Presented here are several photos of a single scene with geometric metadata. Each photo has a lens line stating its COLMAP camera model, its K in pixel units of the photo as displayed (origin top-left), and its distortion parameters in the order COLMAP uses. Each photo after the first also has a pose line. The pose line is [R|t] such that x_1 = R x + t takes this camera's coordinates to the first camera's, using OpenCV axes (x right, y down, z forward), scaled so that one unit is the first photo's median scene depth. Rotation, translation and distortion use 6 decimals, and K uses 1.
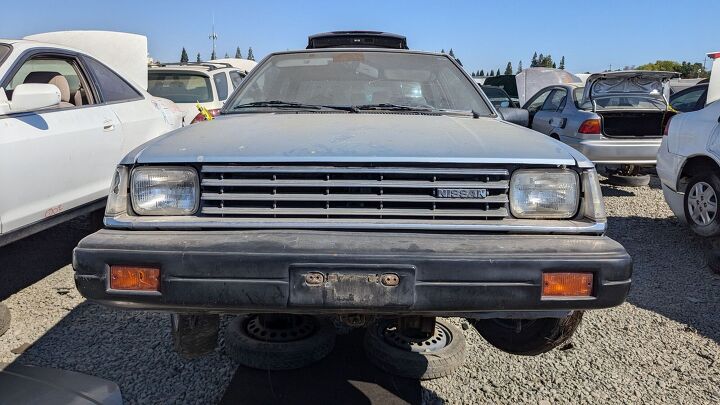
lens RADIAL K [[518.0, 0, 354.7], [0, 518.0, 186.1], [0, 0, 1]] dist [0.055300, -0.051263]
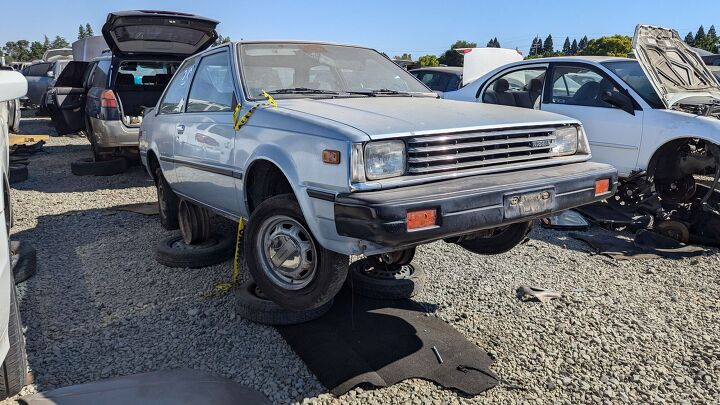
lens RADIAL K [[518.0, 0, 367.9], [0, 518.0, 191.8], [0, 0, 1]] dist [0.055300, -0.051263]
pose [[0.820707, -0.125268, 0.557448, -1.159915], [0.099671, 0.992098, 0.076199, -0.014810], [-0.562588, -0.006975, 0.826708, -0.060859]]
